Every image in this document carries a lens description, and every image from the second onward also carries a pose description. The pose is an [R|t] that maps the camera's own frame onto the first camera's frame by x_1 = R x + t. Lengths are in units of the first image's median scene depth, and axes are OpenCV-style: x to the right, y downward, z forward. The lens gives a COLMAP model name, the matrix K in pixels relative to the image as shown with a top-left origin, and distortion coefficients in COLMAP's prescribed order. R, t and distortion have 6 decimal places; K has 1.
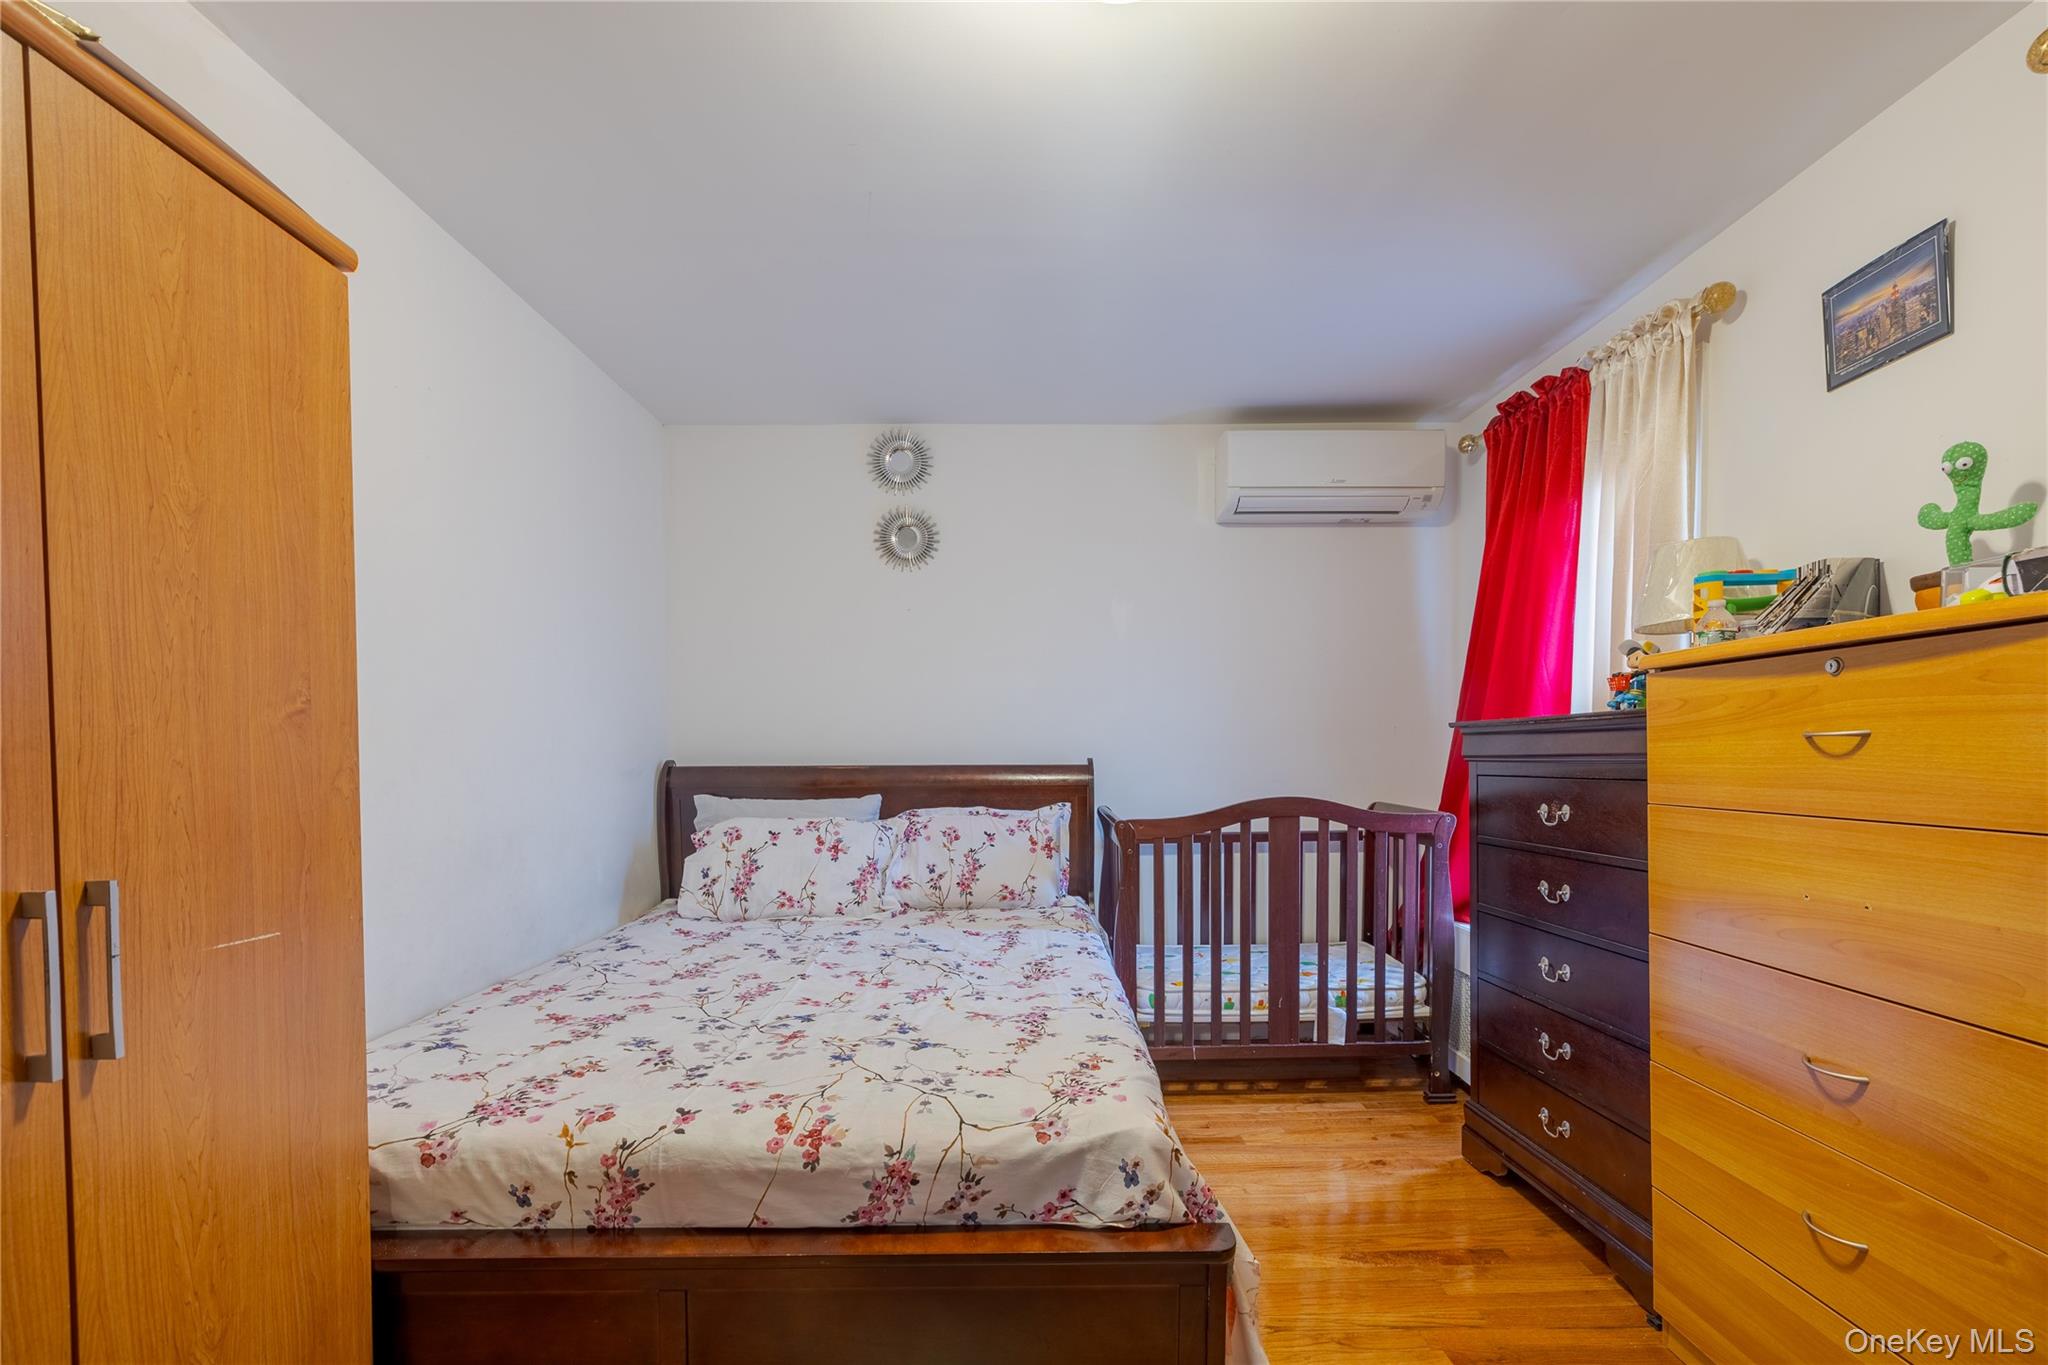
lens RADIAL K [[904.3, 0, 1023.5], [0, 904.3, 791.0], [0, 0, 1]] dist [-0.000882, 0.000854]
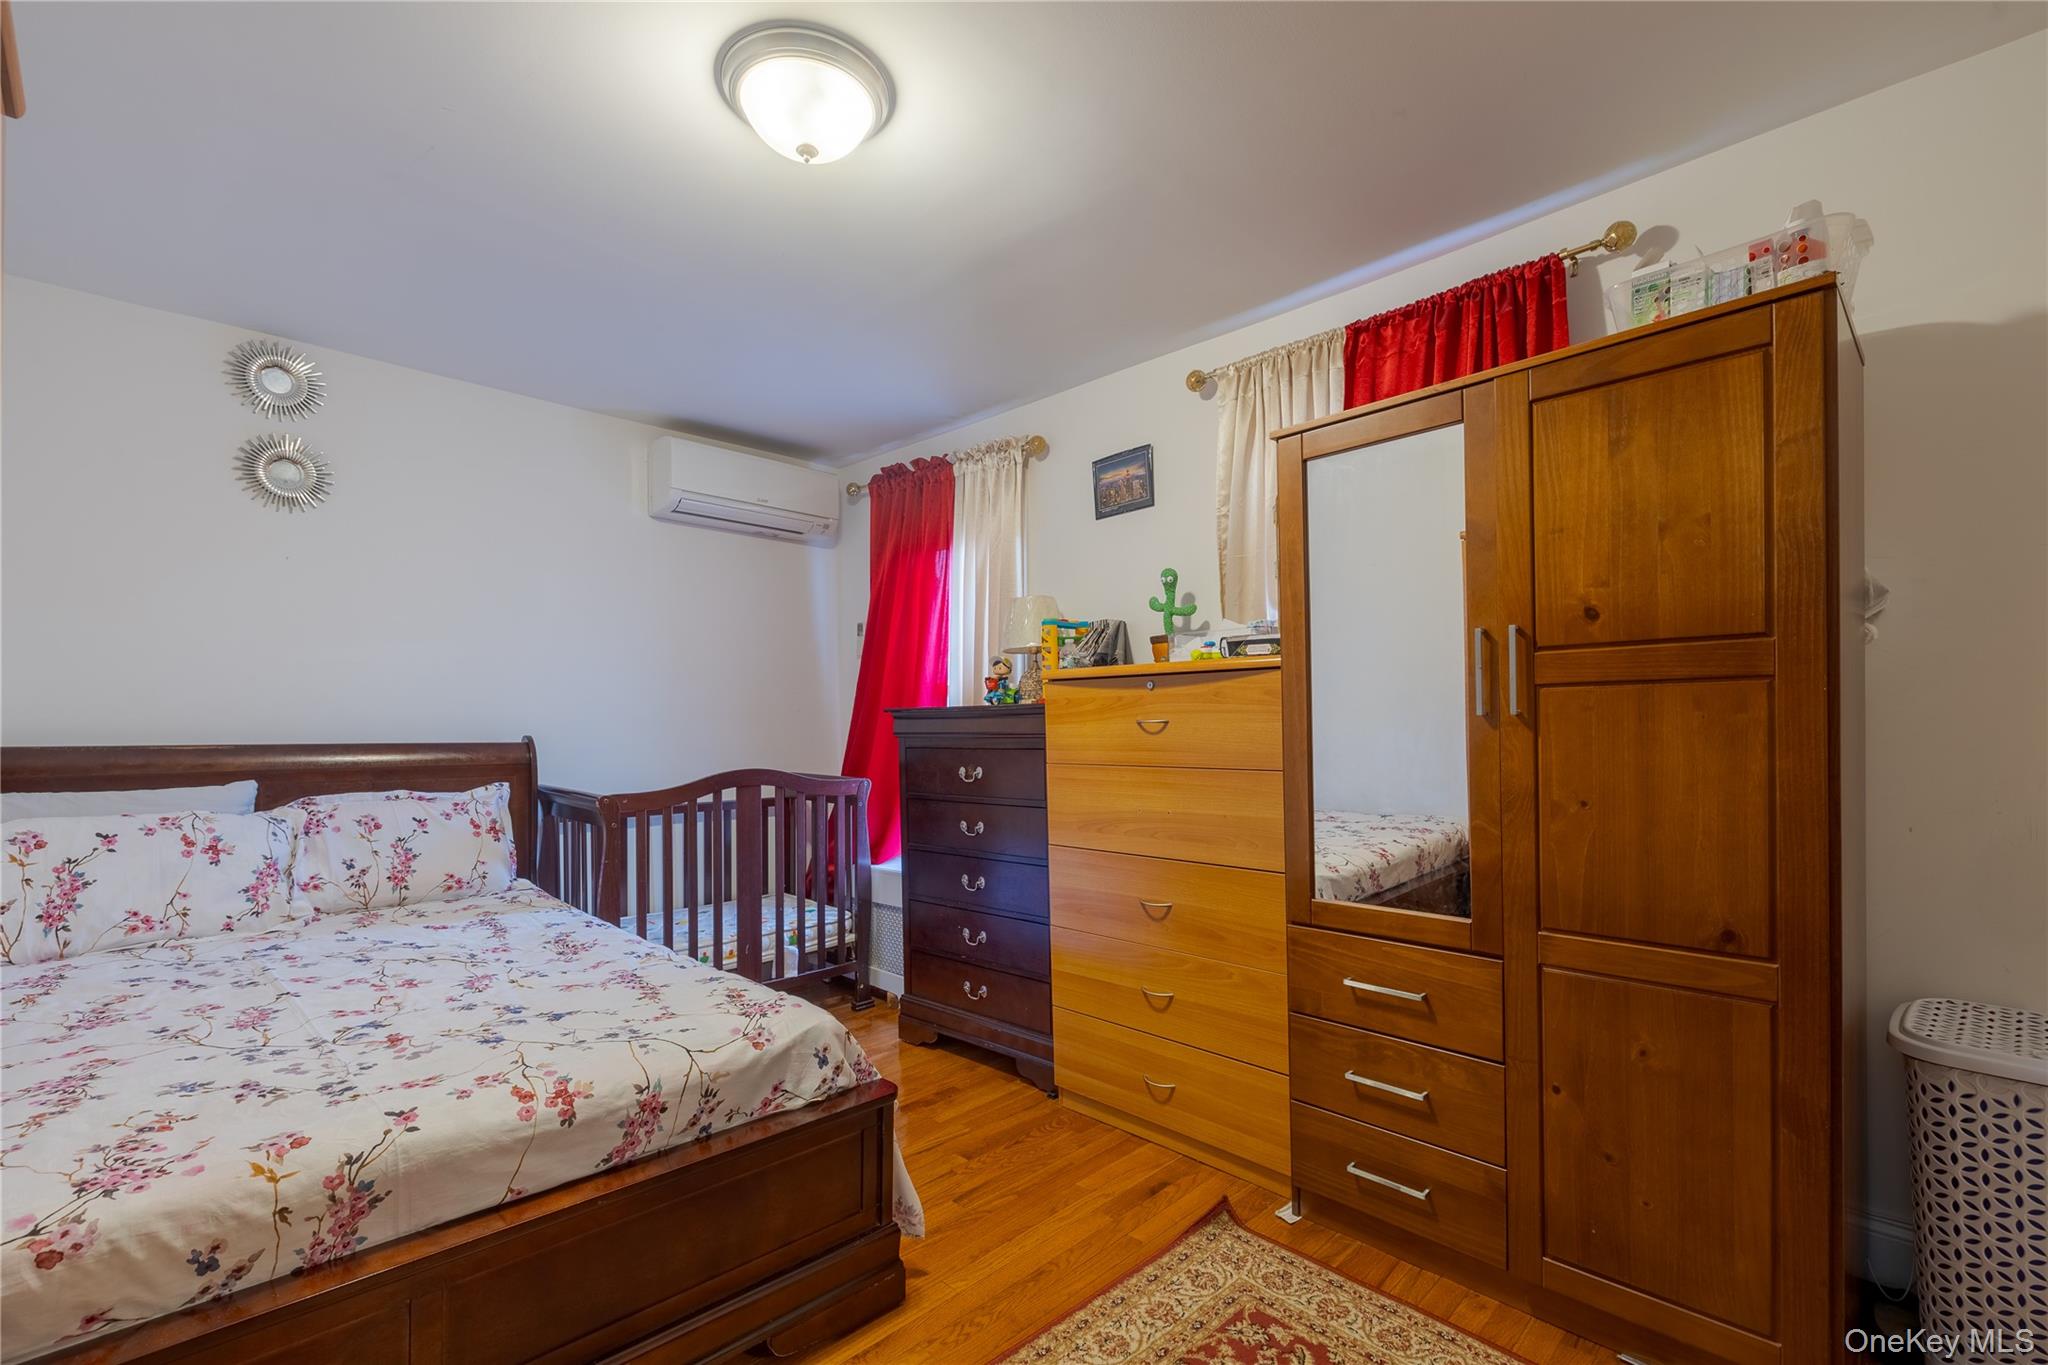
lens RADIAL K [[872.4, 0, 1022.8], [0, 872.4, 730.9], [0, 0, 1]] dist [-0.001697, 0.000451]
pose [[0.720788, 0.003777, 0.693145, -0.311853], [0.026090, 0.999129, -0.032575, 0.004494], [-0.692664, 0.041563, 0.720061, -0.062938]]
